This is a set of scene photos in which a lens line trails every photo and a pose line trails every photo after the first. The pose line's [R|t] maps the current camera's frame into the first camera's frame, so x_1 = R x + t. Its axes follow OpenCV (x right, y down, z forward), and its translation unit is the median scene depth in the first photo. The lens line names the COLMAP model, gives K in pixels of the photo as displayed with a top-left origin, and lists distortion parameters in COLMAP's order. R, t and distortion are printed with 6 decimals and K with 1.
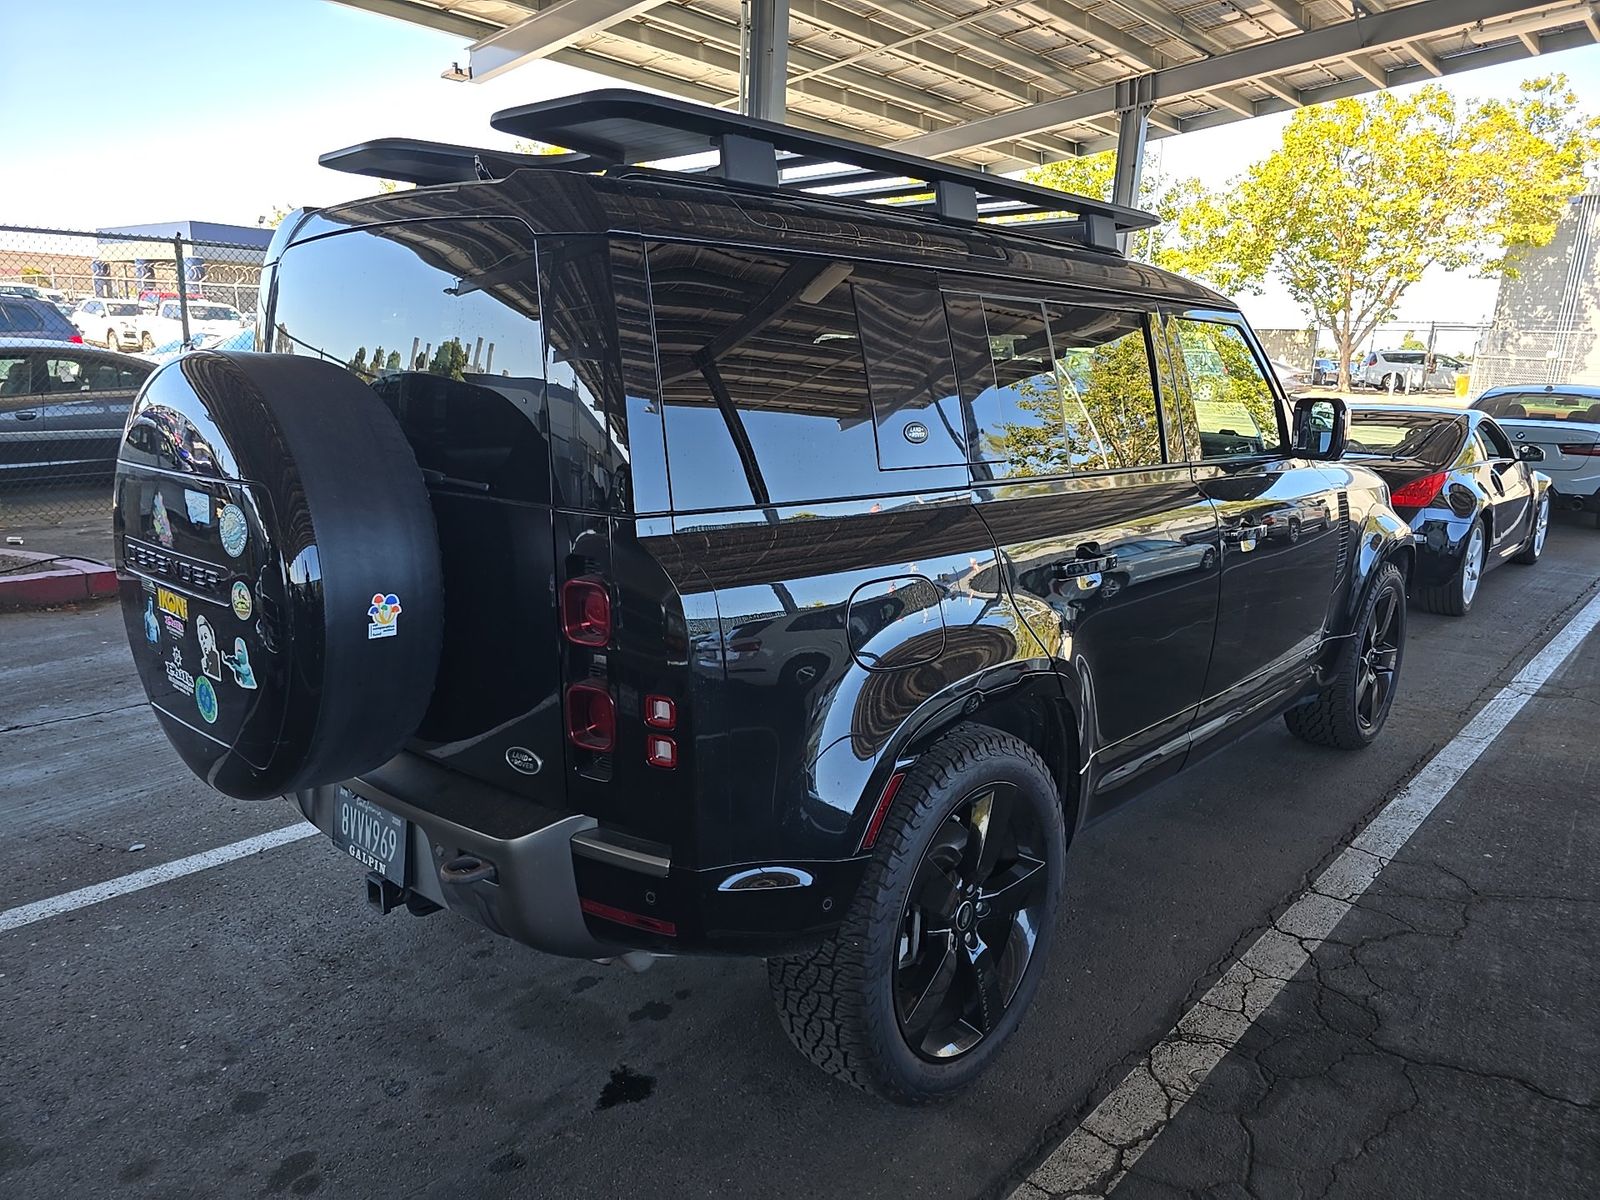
lens RADIAL K [[1113.2, 0, 793.3], [0, 1113.2, 597.3], [0, 0, 1]] dist [0.016258, -0.026604]
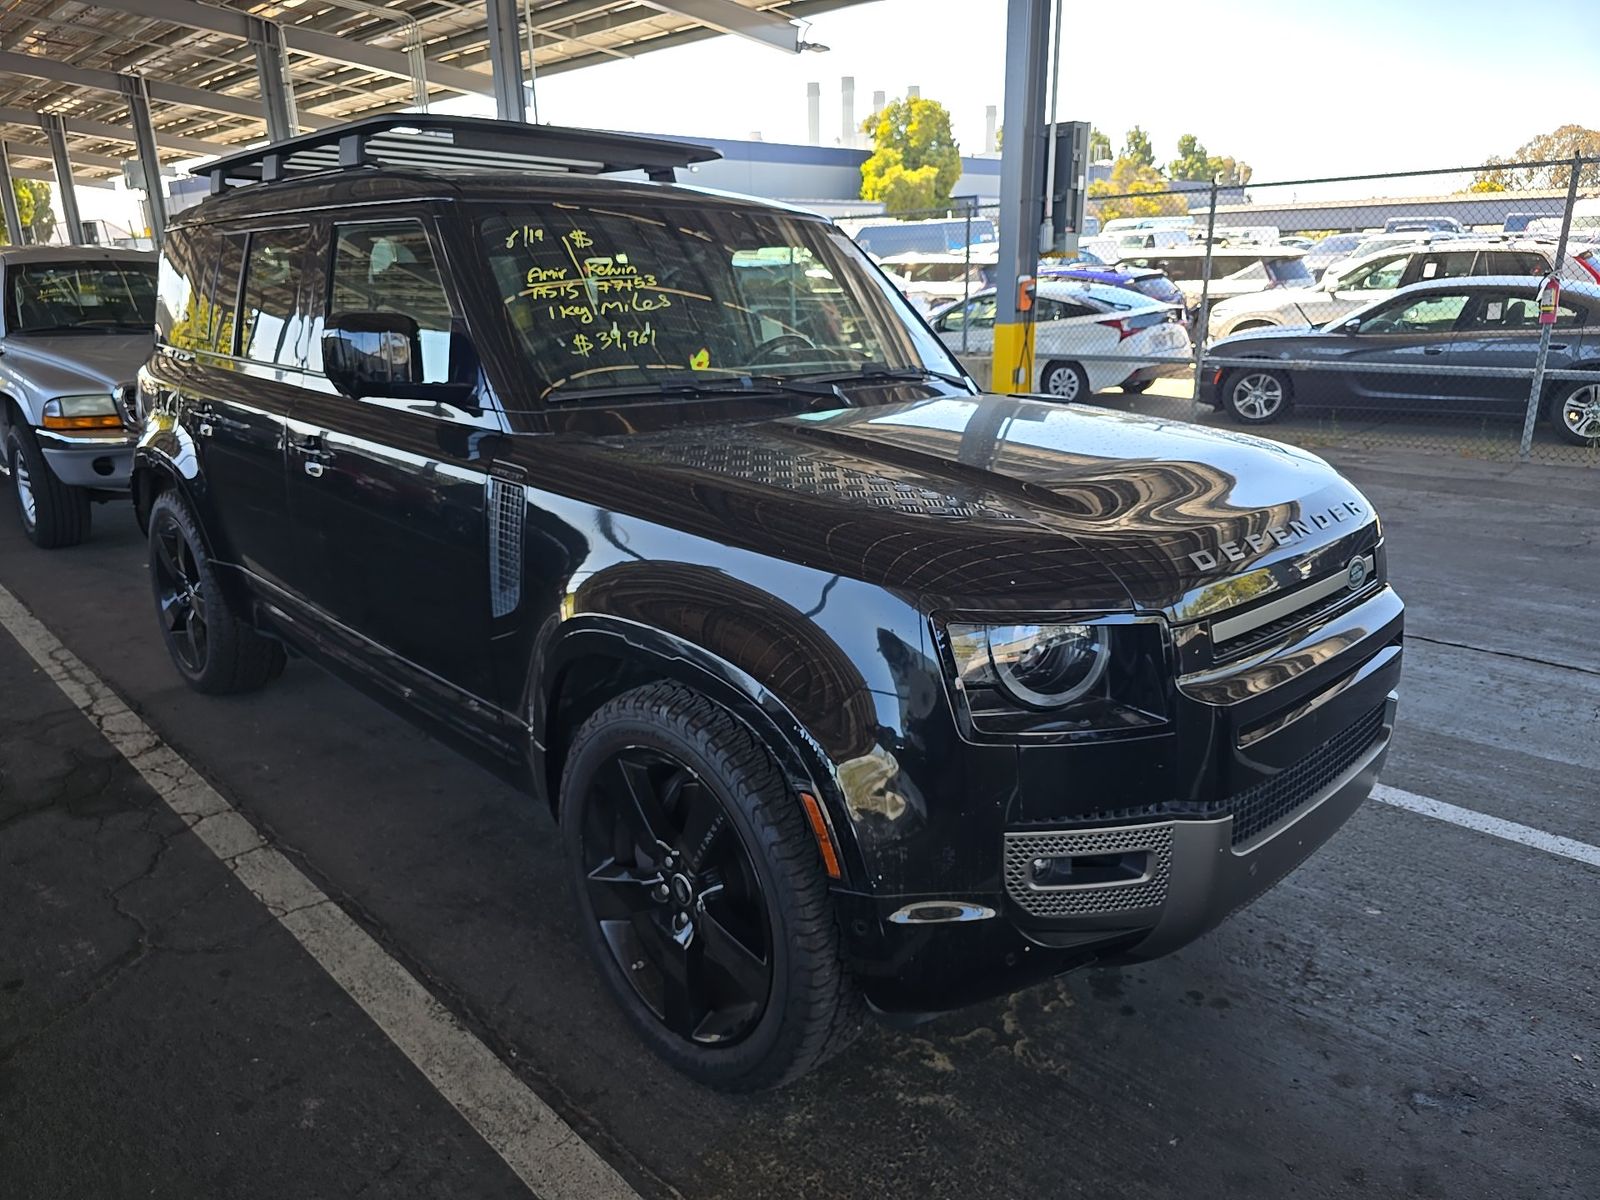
lens RADIAL K [[1113.2, 0, 794.7], [0, 1113.2, 603.2], [0, 0, 1]] dist [0.016258, -0.026604]
pose [[-0.084417, 0.252289, -0.963963, 1.646285], [-0.208017, 0.941638, 0.264663, -0.338989], [0.974476, 0.222863, -0.027009, 1.827176]]
